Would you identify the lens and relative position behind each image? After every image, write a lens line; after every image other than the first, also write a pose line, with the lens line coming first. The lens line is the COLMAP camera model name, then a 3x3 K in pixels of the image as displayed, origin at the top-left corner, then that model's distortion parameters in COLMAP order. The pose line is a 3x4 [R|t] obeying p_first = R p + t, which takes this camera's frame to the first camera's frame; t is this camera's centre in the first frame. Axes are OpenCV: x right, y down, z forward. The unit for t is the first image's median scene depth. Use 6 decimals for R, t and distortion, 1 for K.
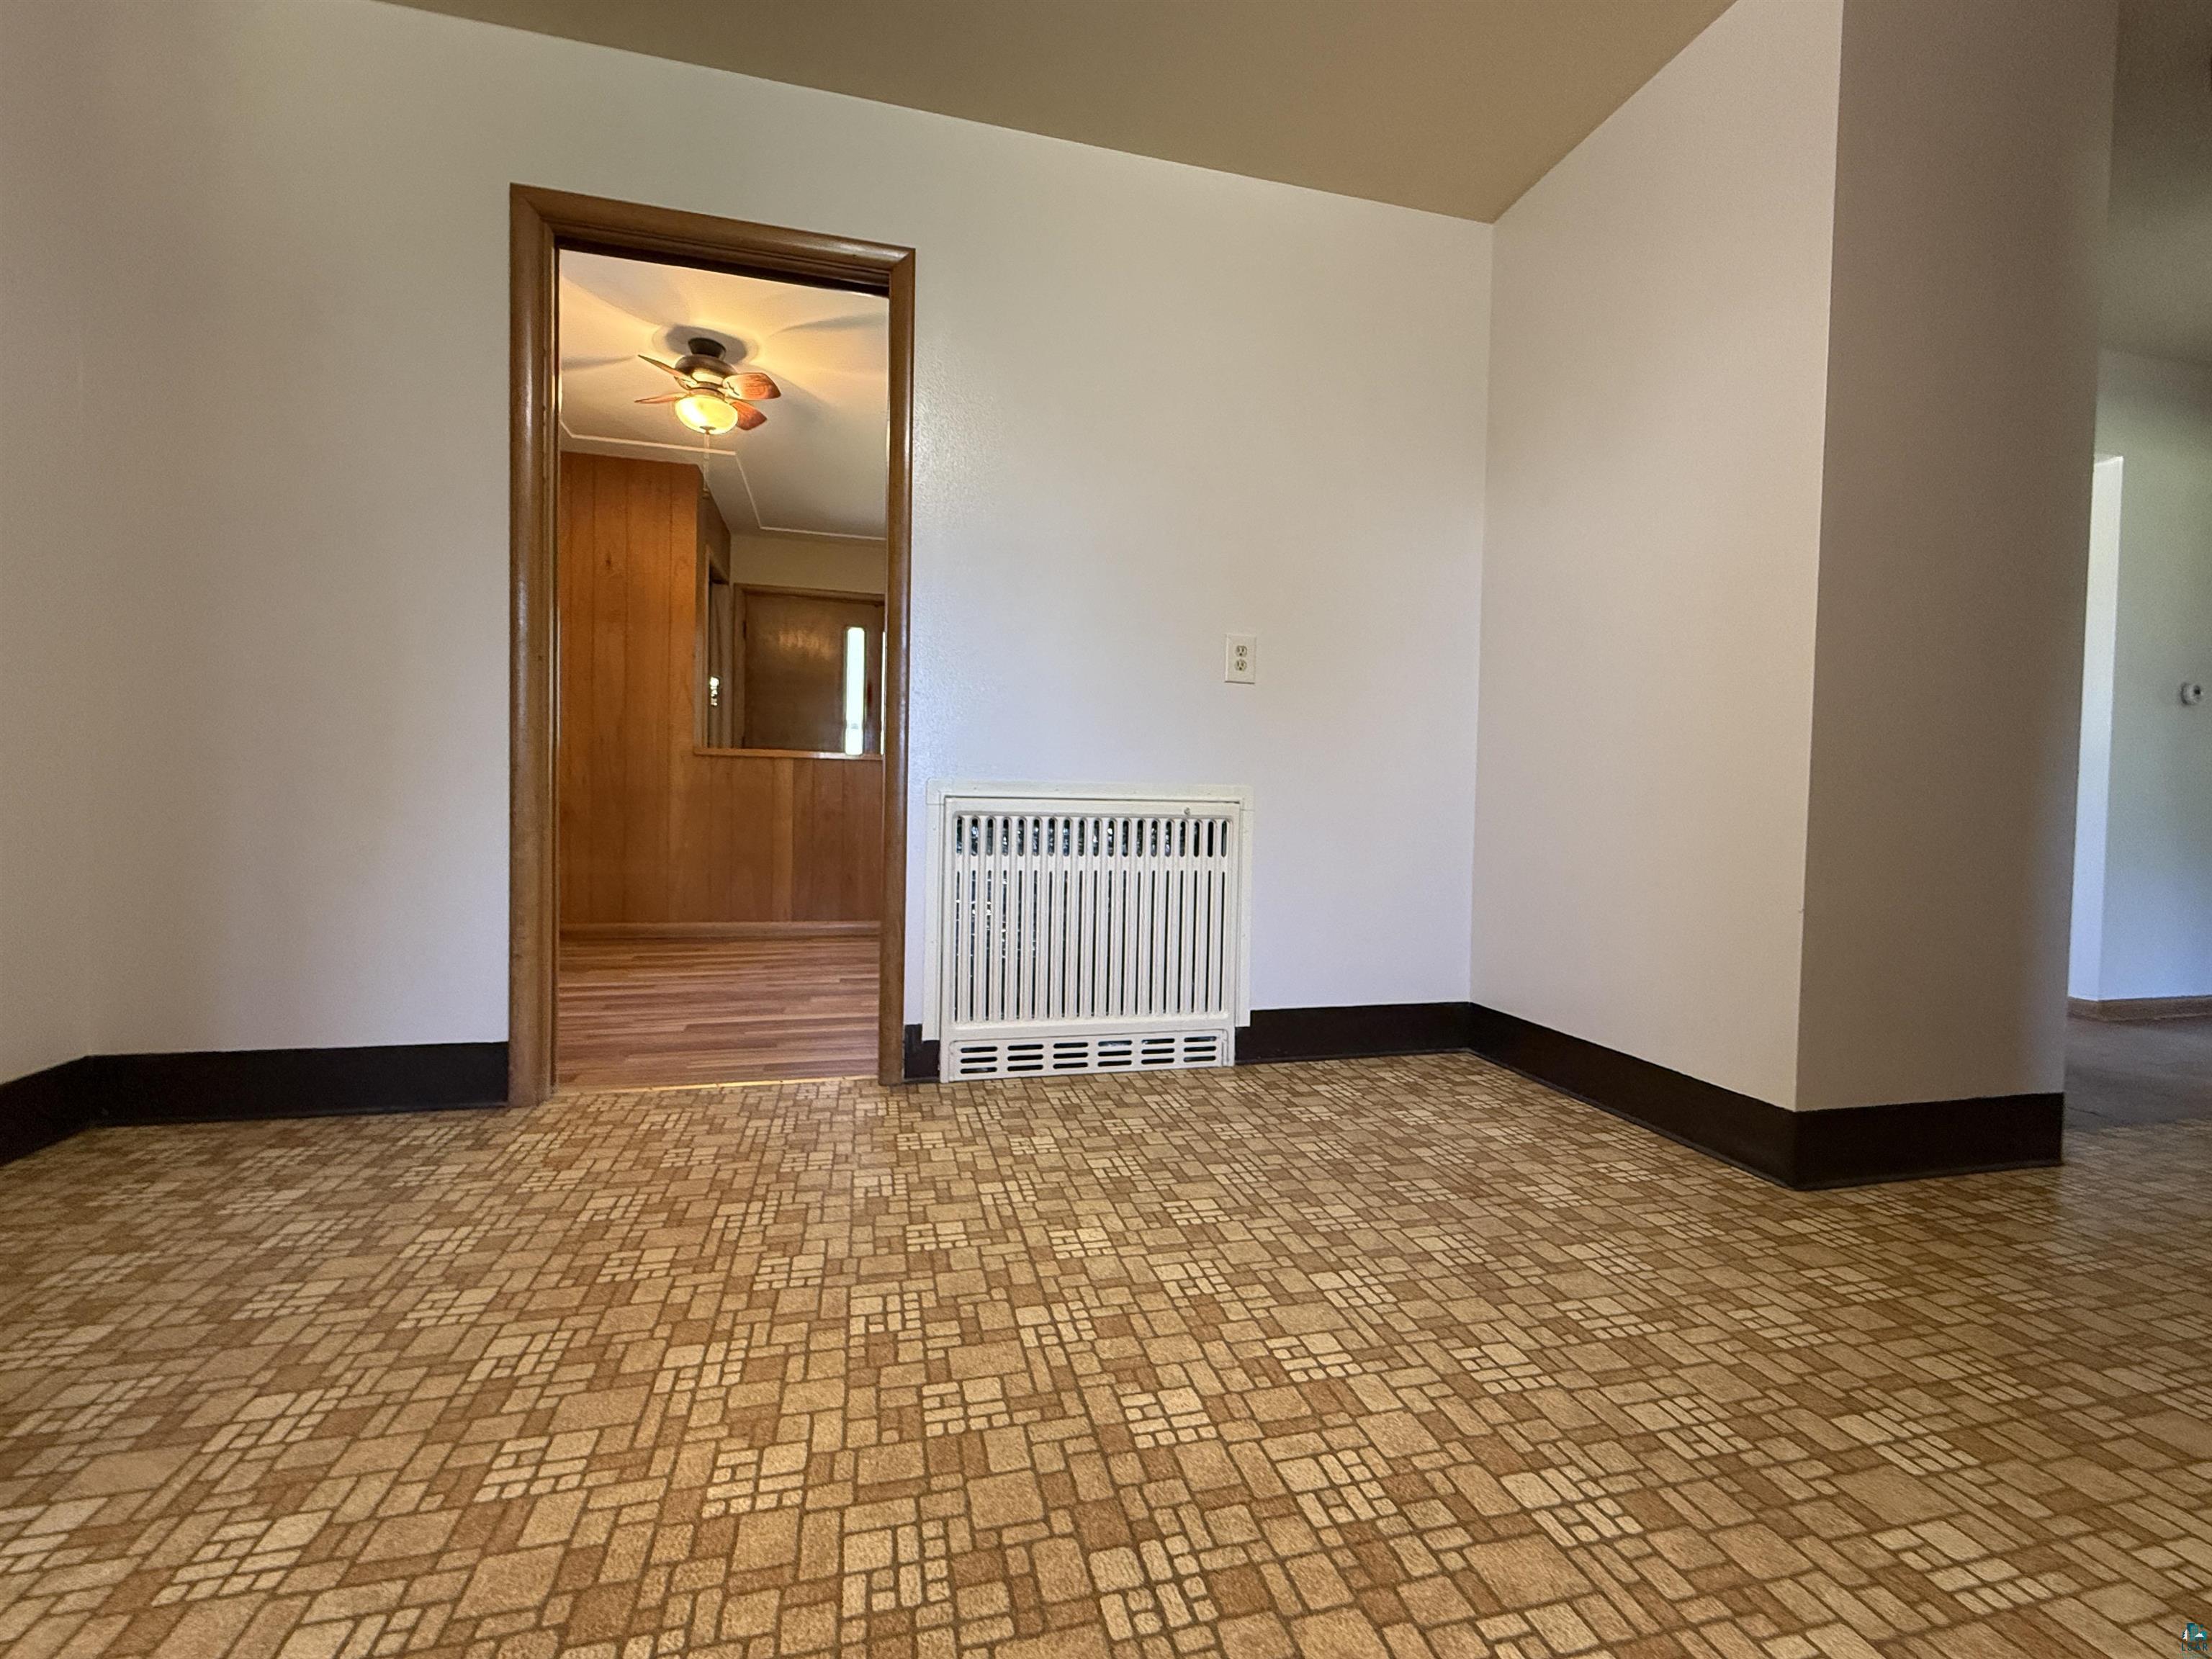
lens RADIAL K [[951.9, 0, 1106.6], [0, 951.9, 829.3], [0, 0, 1]] dist [0.001132, 0.000128]
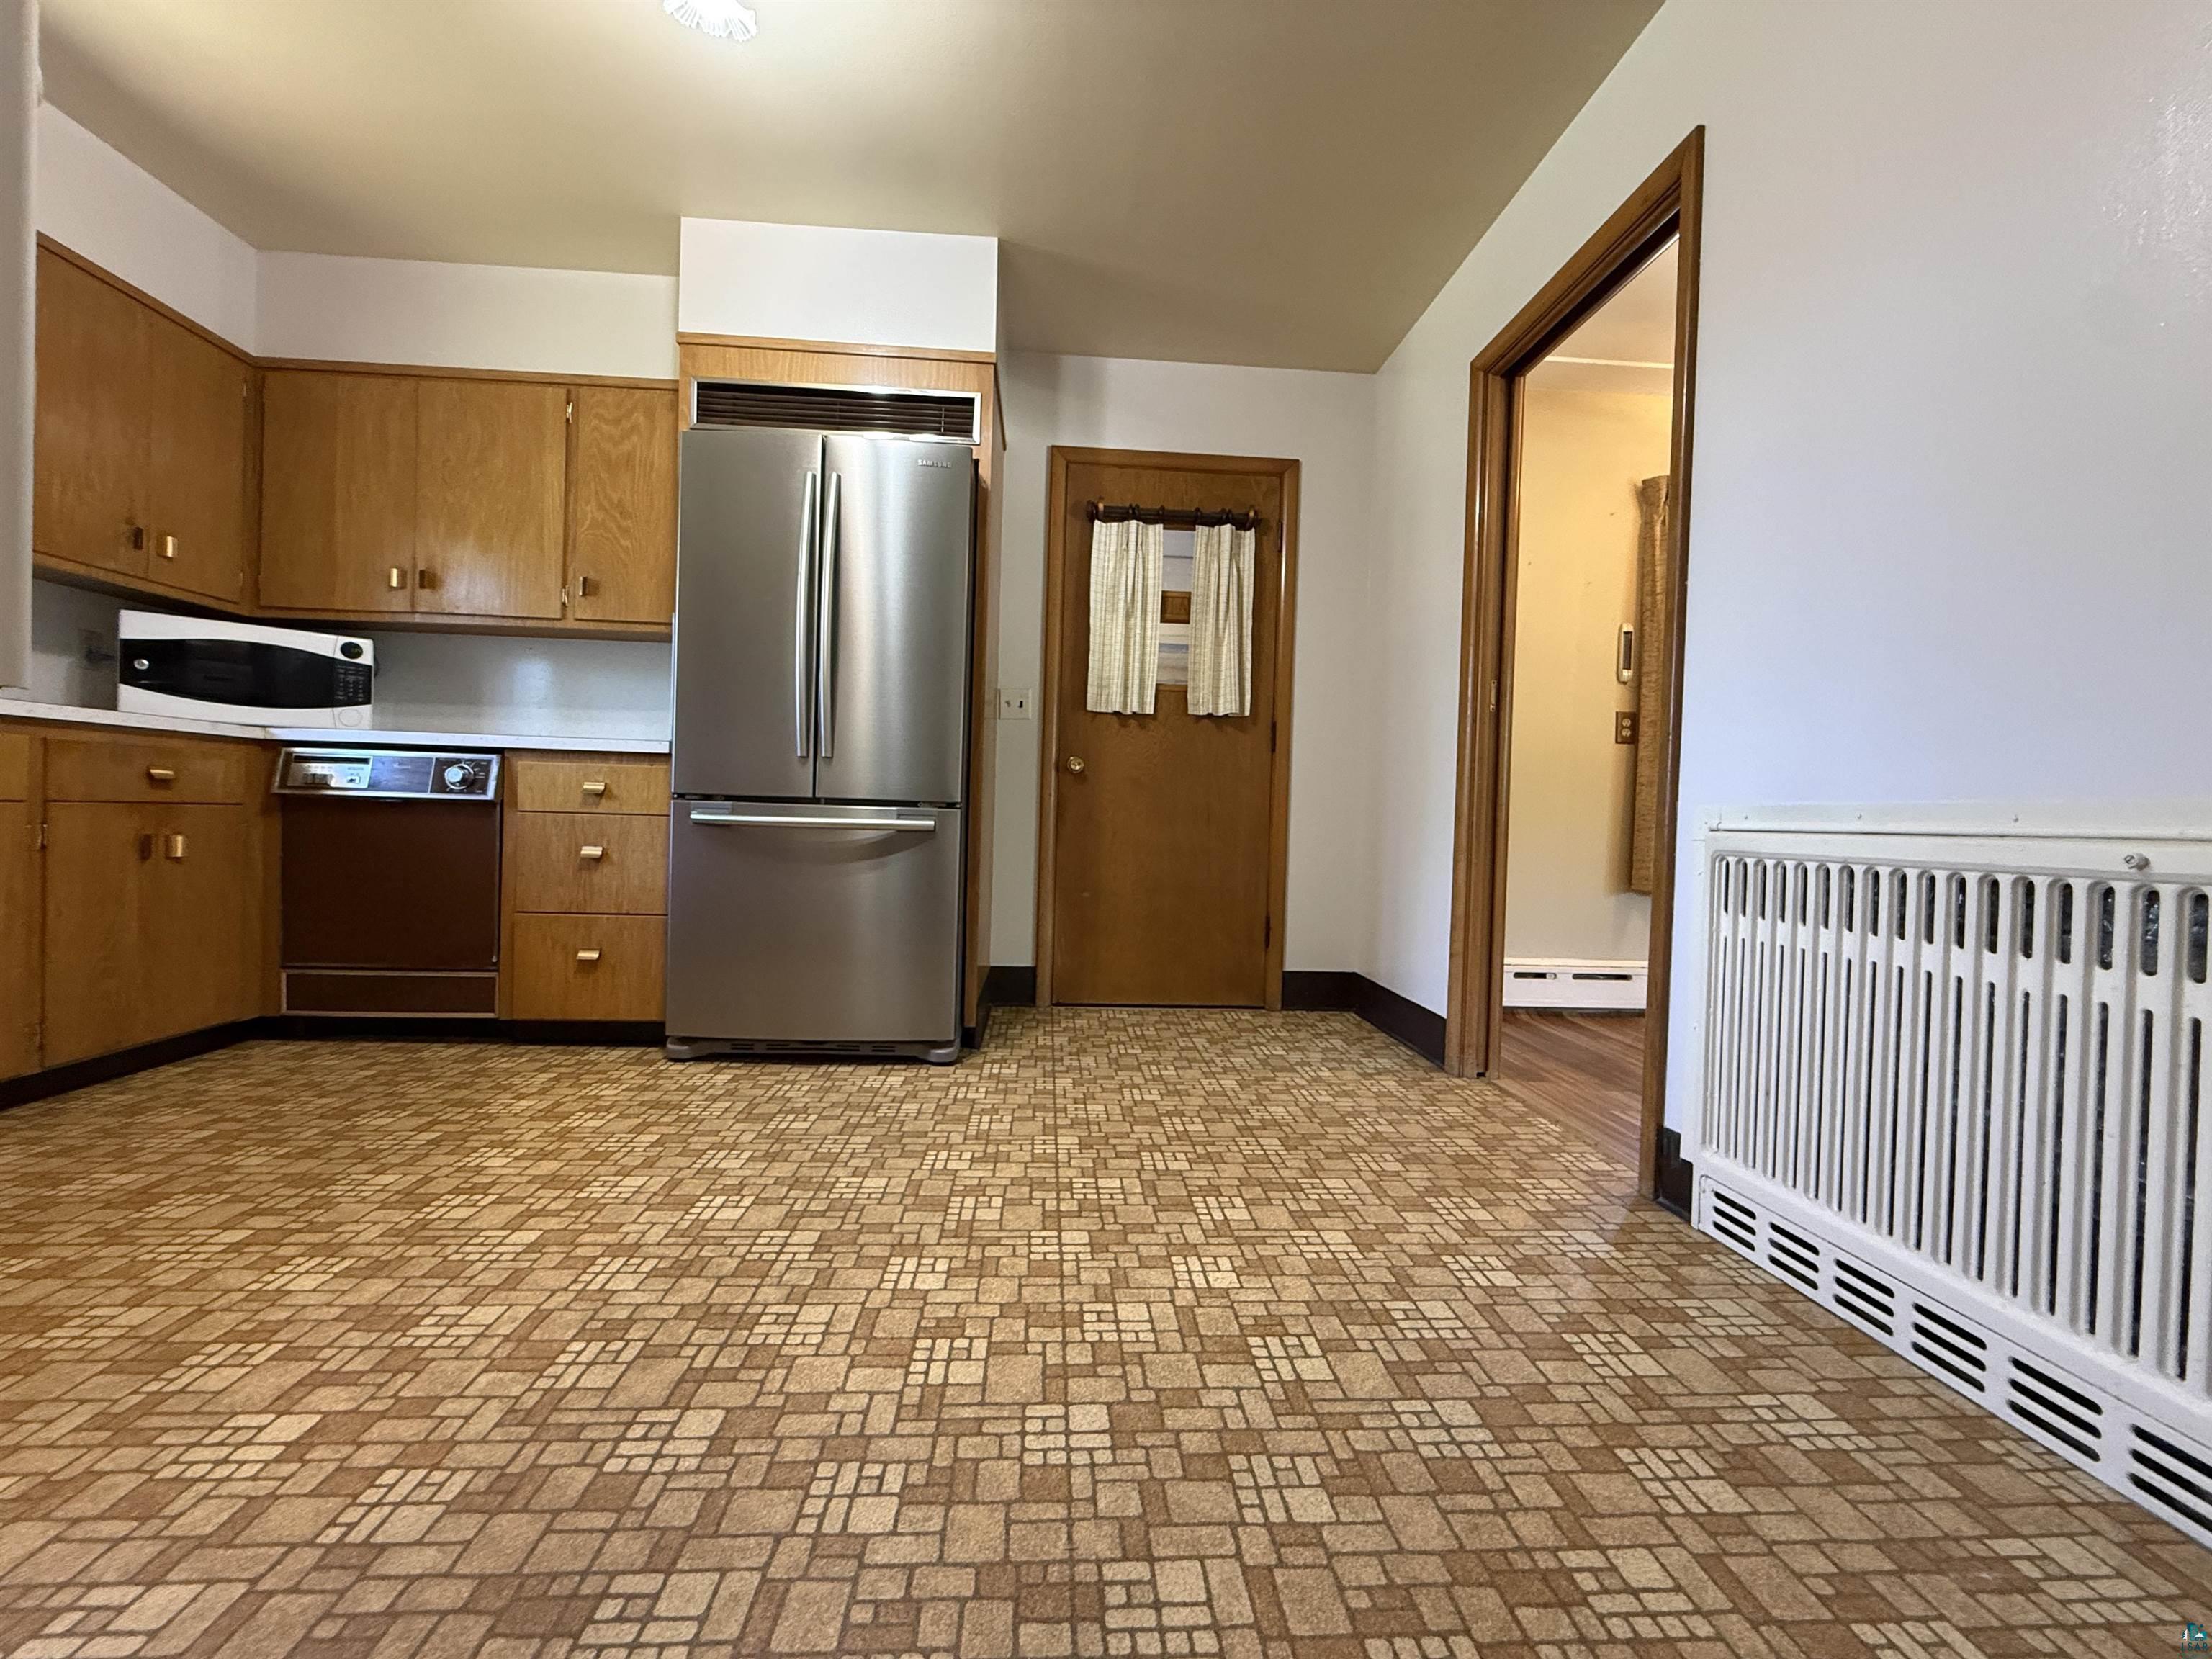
lens RADIAL K [[883.6, 0, 1103.4], [0, 883.6, 826.9], [0, 0, 1]] dist [-0.000467, -0.000035]
pose [[-0.181802, -0.012731, -0.983253, 1.027704], [-0.058068, 0.998310, -0.002189, -0.014795], [0.981619, 0.056697, -0.182234, 1.201631]]
